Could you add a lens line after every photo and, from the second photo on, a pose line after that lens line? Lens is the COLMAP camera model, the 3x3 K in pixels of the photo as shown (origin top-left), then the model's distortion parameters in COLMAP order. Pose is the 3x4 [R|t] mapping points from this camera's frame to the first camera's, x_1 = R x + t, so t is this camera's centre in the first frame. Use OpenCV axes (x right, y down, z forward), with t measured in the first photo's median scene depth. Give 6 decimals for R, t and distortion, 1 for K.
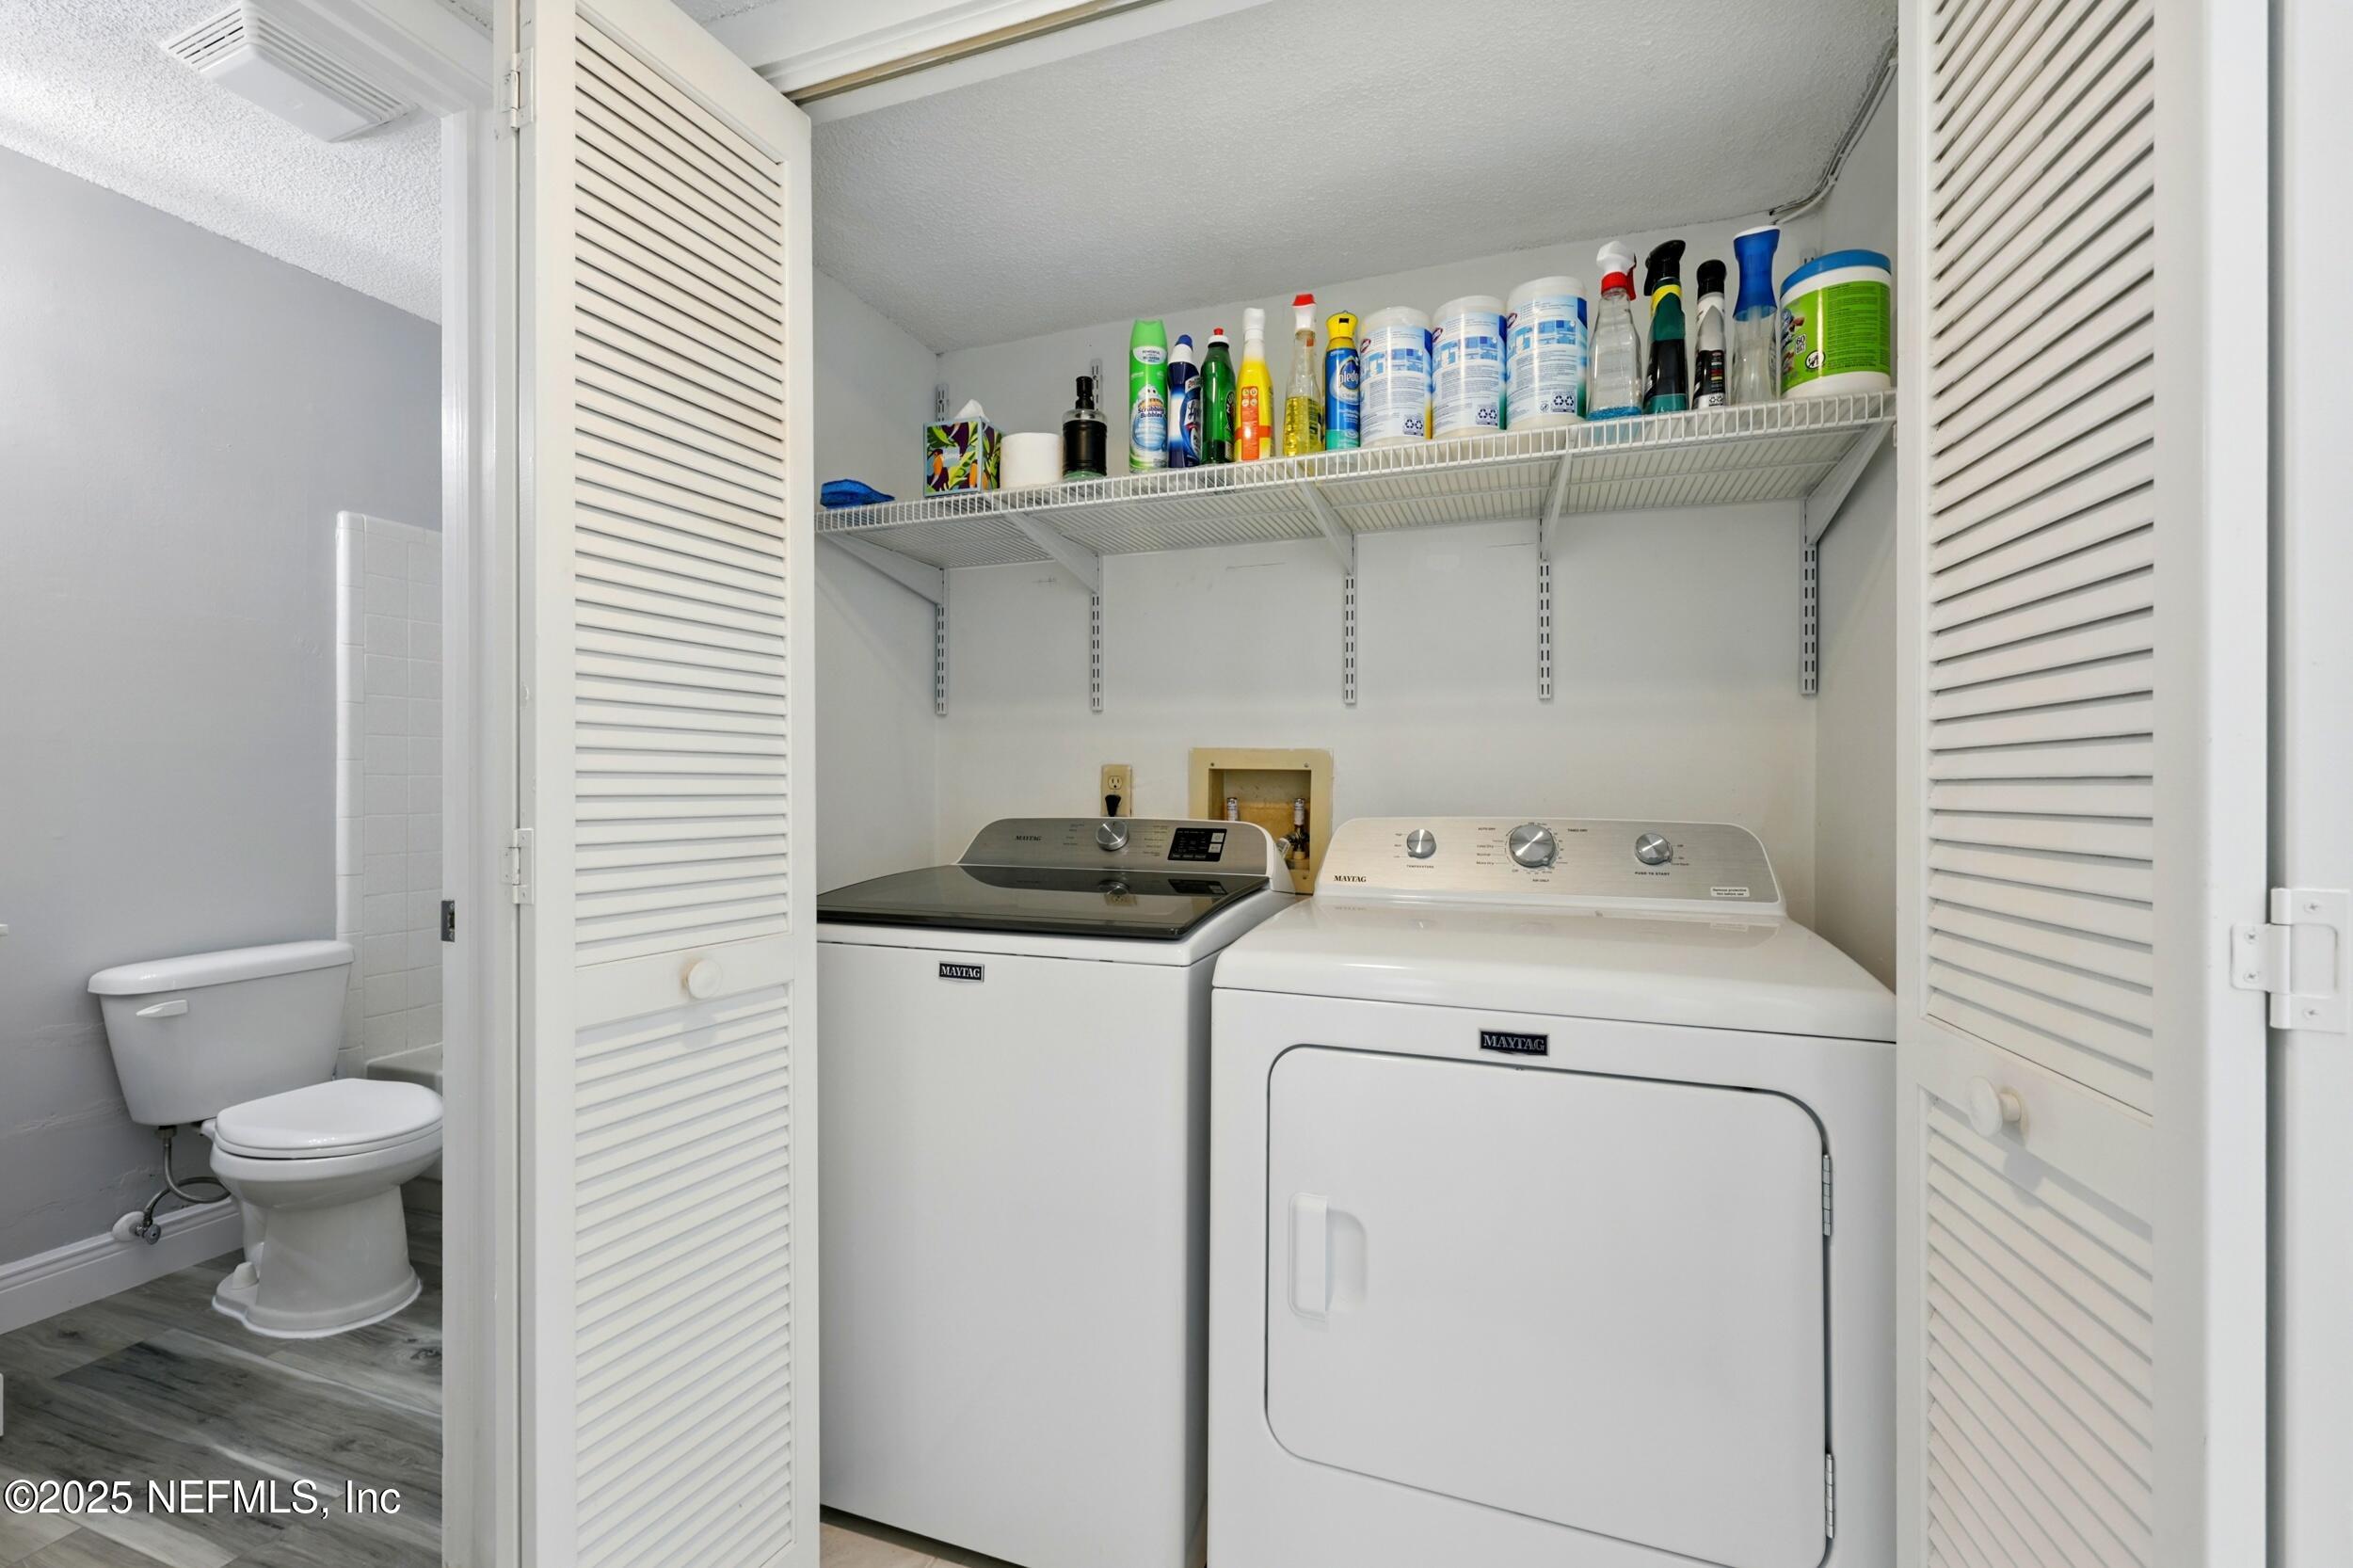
lens RADIAL K [[972.5, 0, 1176.5], [0, 972.5, 784.0], [0, 0, 1]] dist [0.003411, -0.000386]
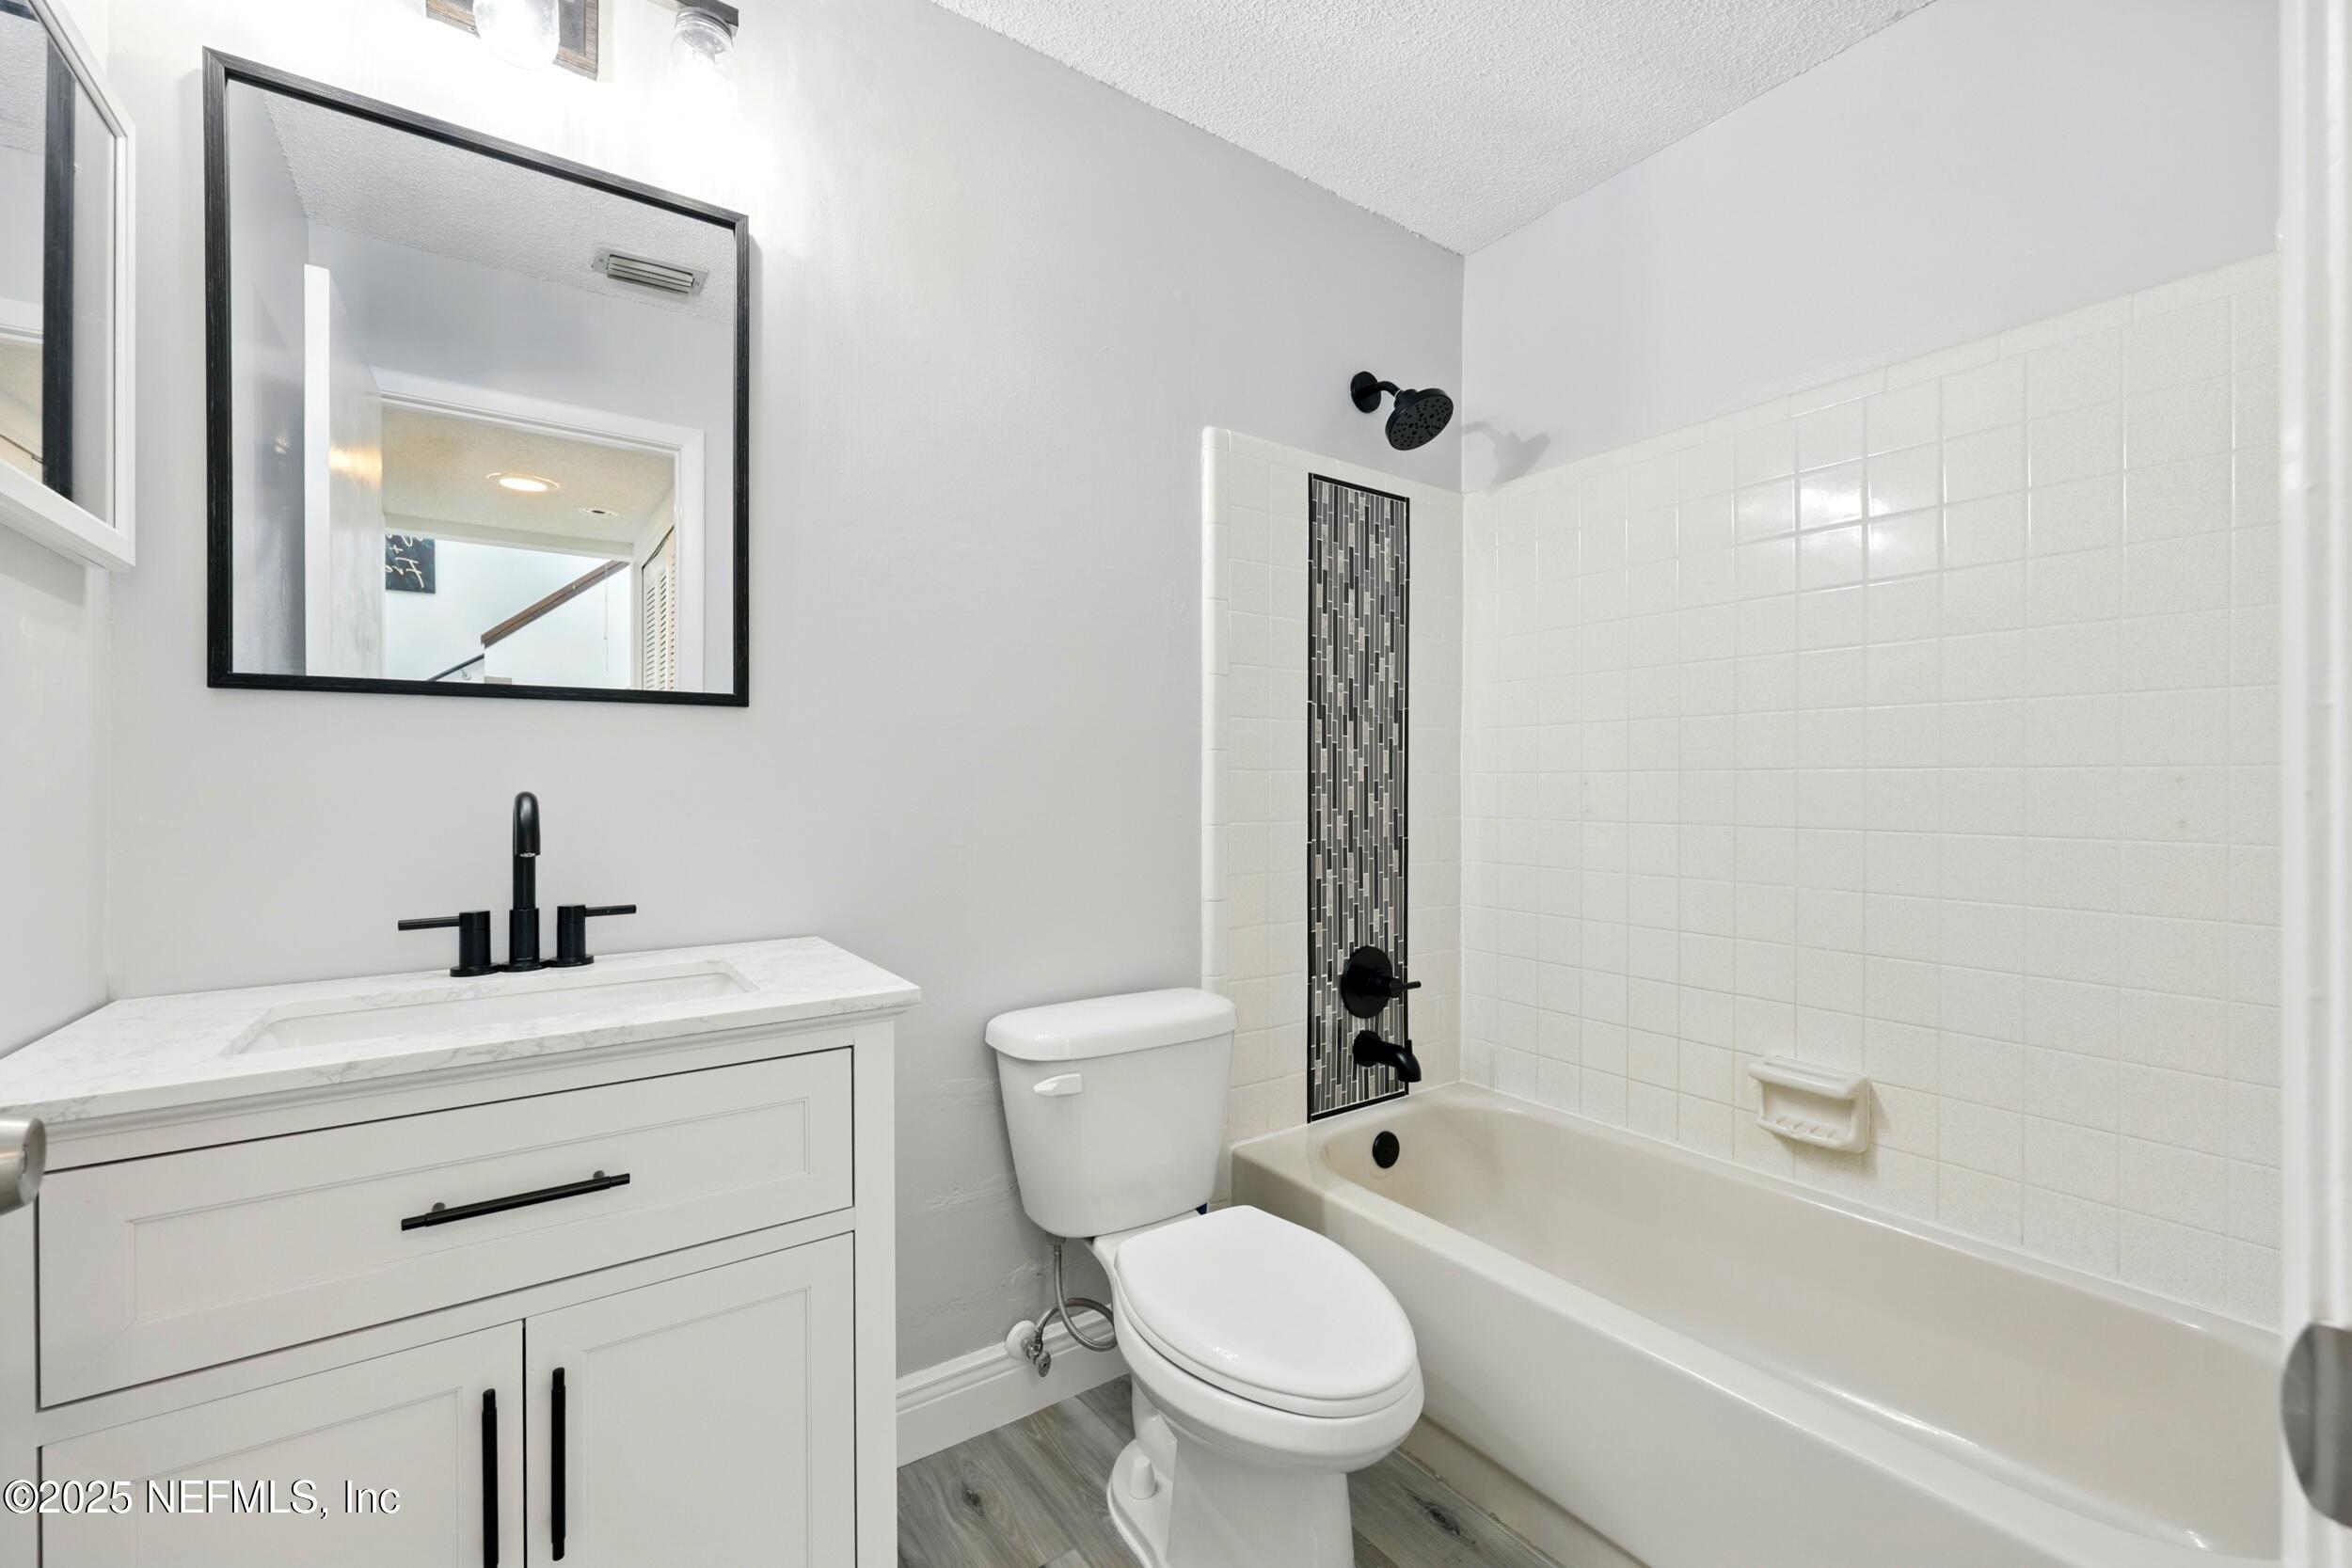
lens RADIAL K [[972.0, 0, 1176.0], [0, 972.0, 784.0], [0, 0, 1]] dist [0.003411, -0.000386]
pose [[0.816098, -0.000485, -0.577913, -0.516241], [-0.001133, 0.999996, -0.002439, 0.004665], [0.577913, 0.002645, 0.816094, 0.429867]]
